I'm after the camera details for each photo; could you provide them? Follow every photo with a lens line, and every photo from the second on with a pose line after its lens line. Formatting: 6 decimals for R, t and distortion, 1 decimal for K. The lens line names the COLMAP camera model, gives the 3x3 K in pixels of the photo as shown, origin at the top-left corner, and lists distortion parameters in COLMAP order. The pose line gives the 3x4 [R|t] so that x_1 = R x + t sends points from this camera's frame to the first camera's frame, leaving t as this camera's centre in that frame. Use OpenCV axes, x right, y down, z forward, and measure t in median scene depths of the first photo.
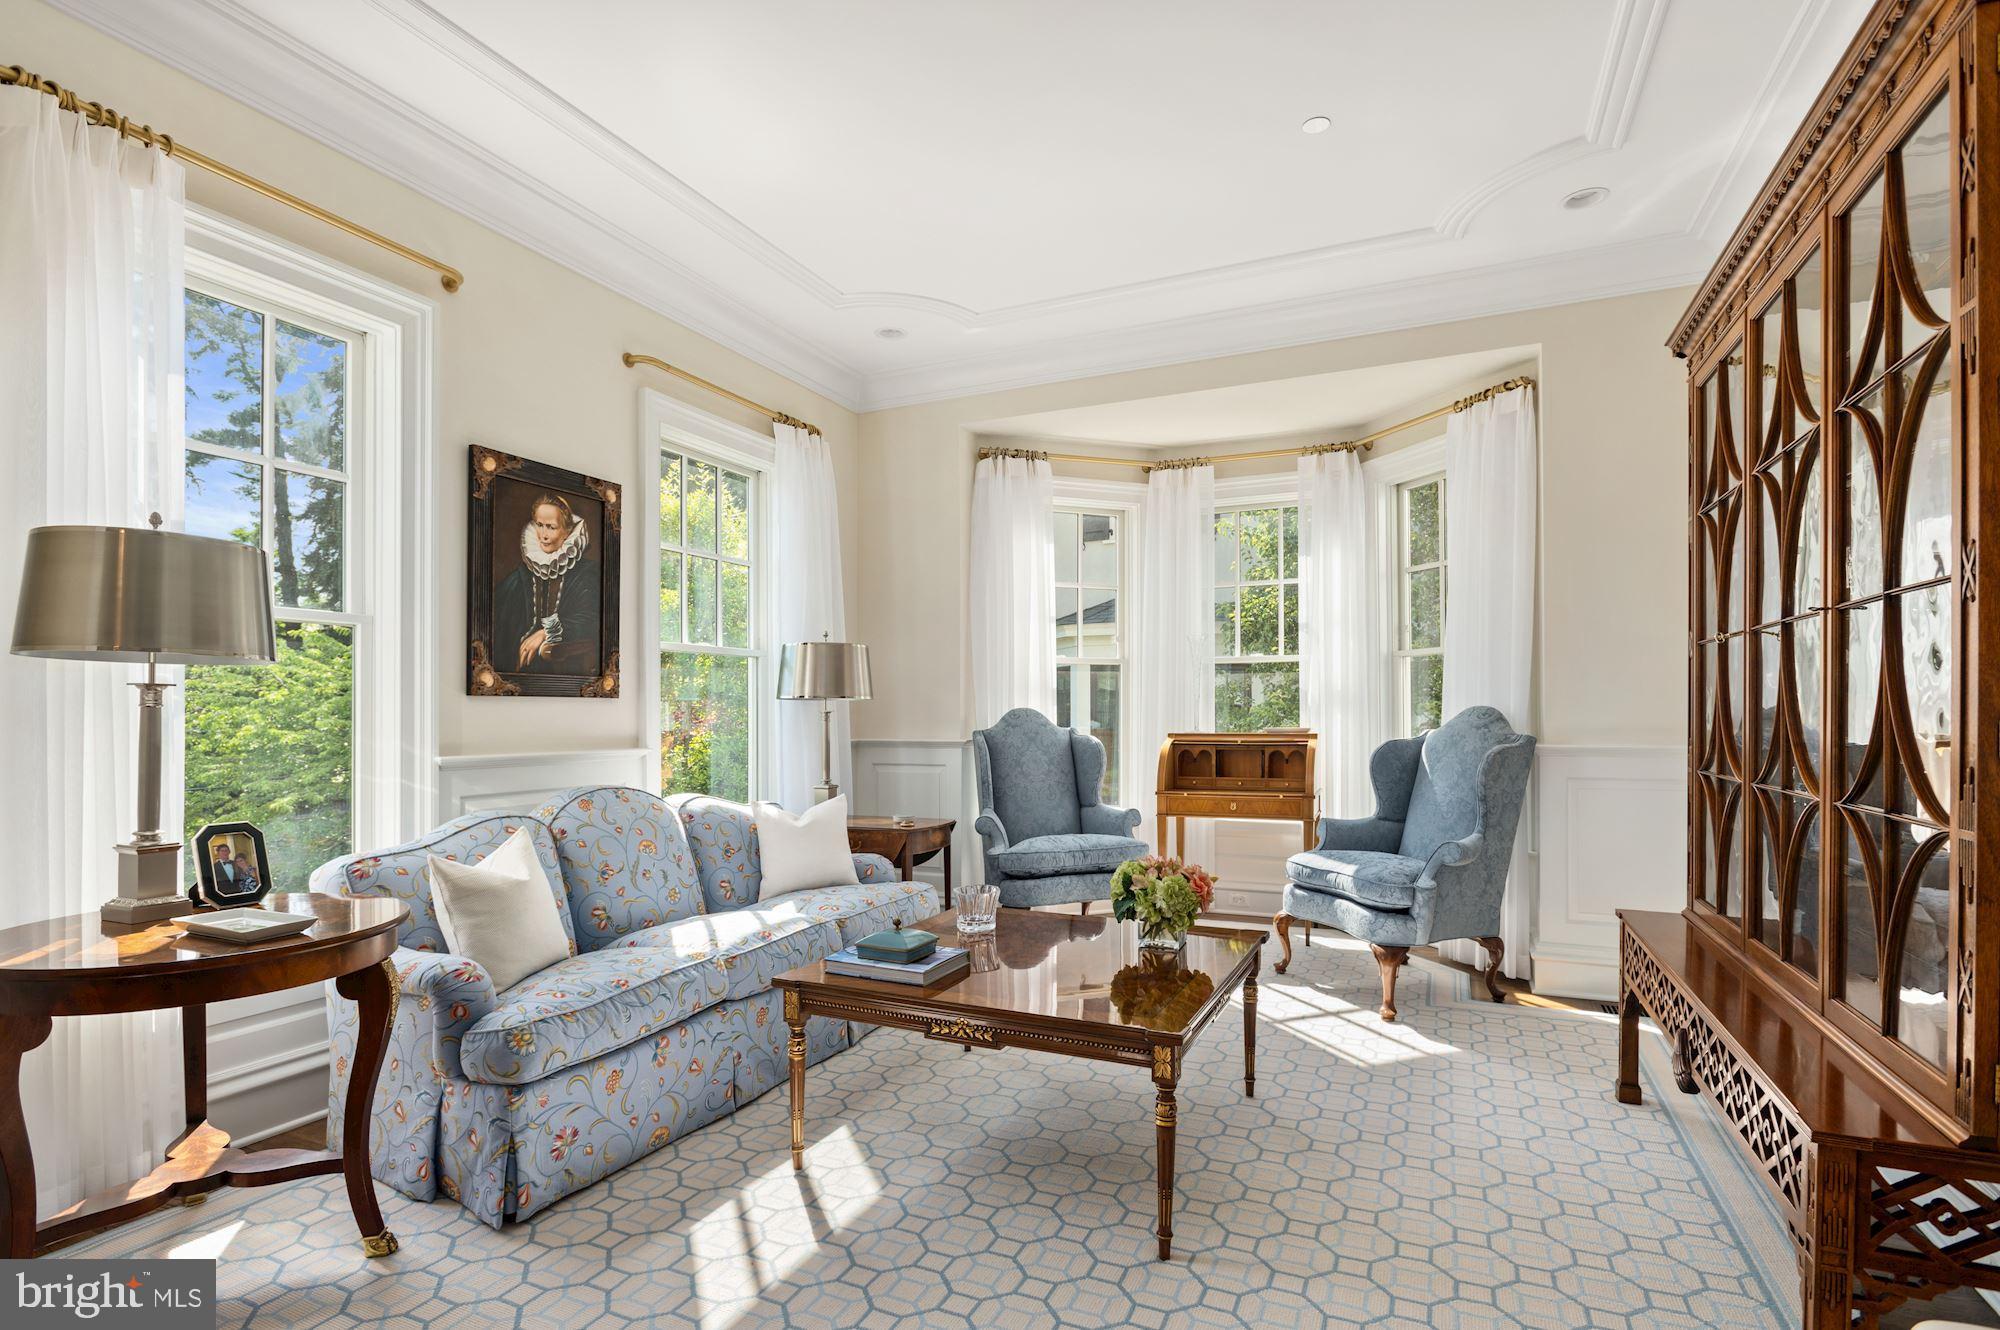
lens RADIAL K [[959.5, 0, 999.4], [0, 959.5, 697.0], [0, 0, 1]] dist [-0.011880, 0.000407]
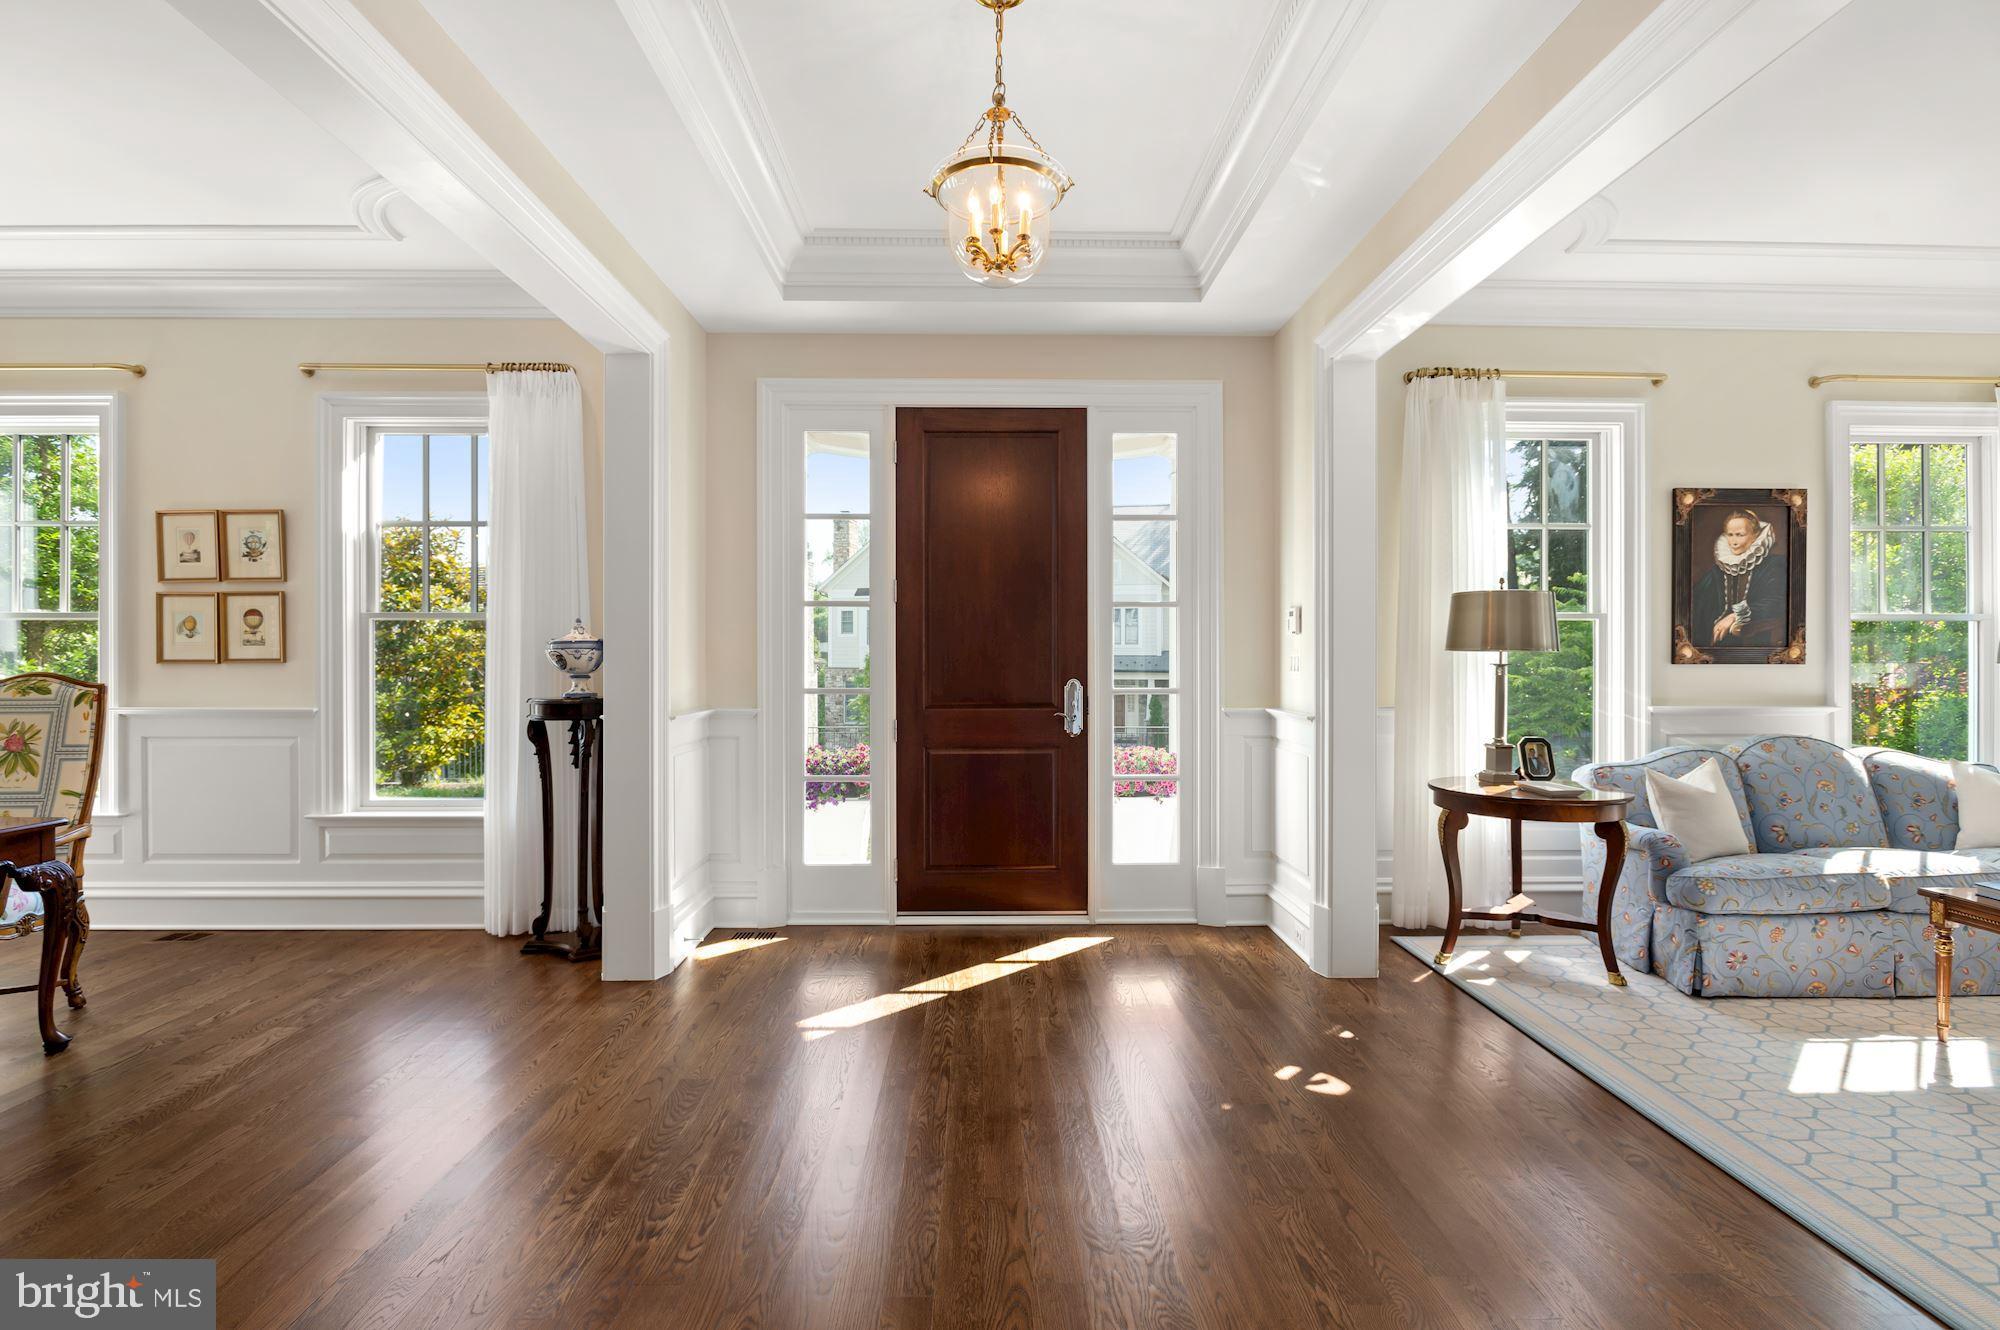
lens RADIAL K [[963.9, 0, 1000.0], [0, 963.9, 665.0], [0, 0, 1]] dist [-0.002617, -0.000433]
pose [[0.434501, 0.010638, -0.900608, 0.349227], [0.014128, 0.999727, 0.018625, -0.047619], [0.900560, -0.020817, 0.434232, -0.610533]]
